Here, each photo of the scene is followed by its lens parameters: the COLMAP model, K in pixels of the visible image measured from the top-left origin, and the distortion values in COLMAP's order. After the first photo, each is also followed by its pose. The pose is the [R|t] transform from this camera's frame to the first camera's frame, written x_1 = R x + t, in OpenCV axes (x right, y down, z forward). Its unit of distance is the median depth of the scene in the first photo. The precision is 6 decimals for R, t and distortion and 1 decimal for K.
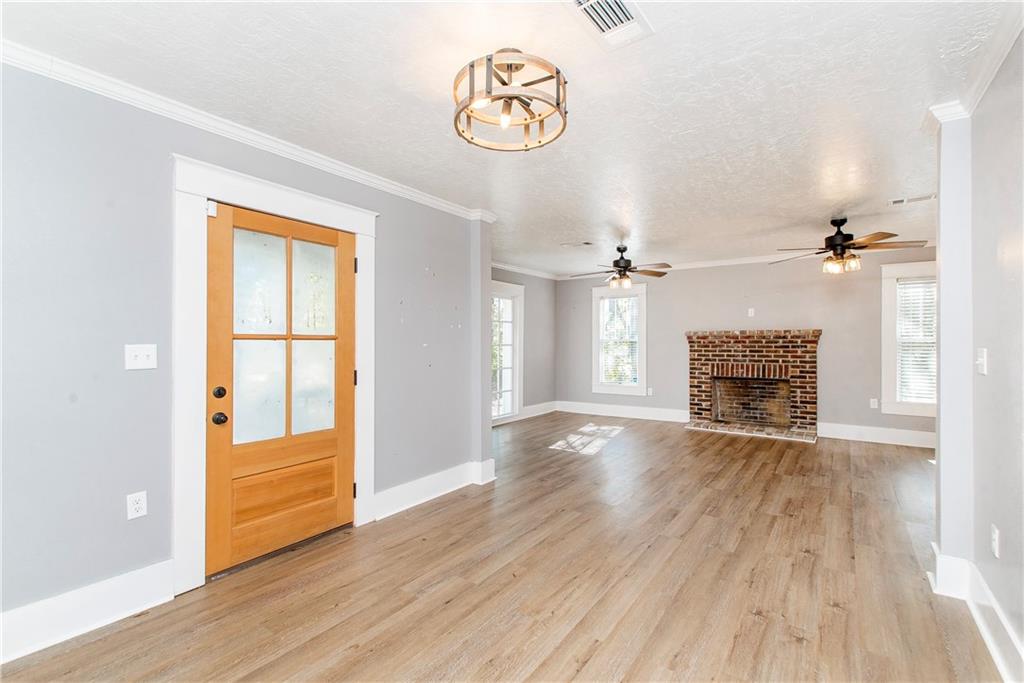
lens RADIAL K [[473.1, 0, 515.5], [0, 473.1, 340.1], [0, 0, 1]] dist [0.002097, -0.000186]
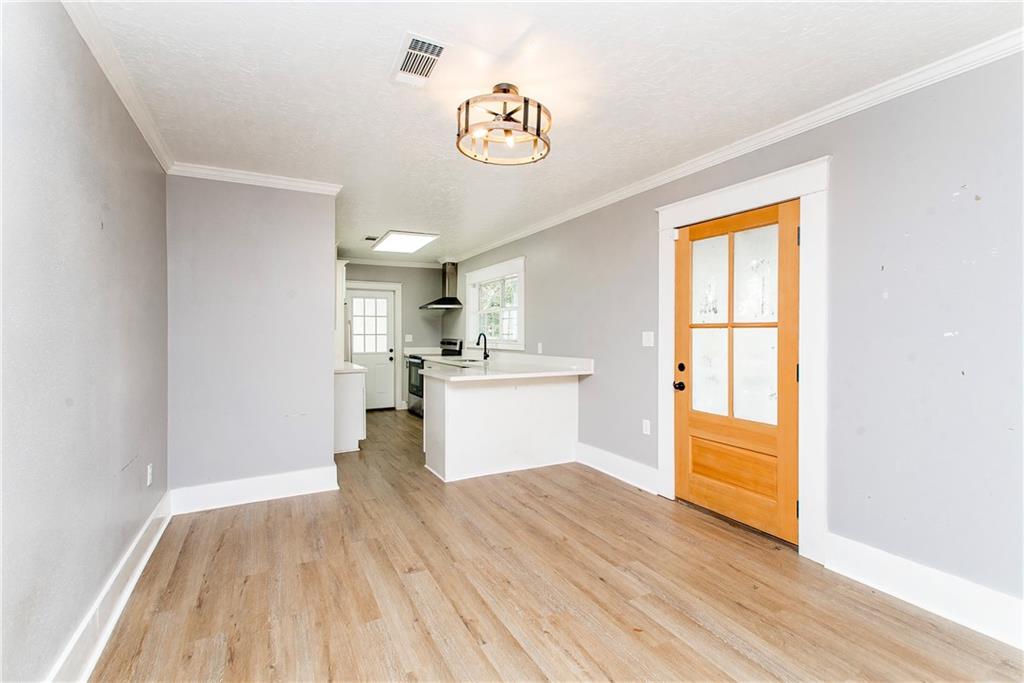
lens RADIAL K [[473.1, 0, 517.8], [0, 473.1, 337.6], [0, 0, 1]] dist [0.002097, -0.000186]
pose [[-0.474318, 0.009777, -0.880299, 0.730665], [0.003982, 0.999952, 0.008961, 0.010508], [0.880345, 0.000745, -0.474334, 1.136784]]
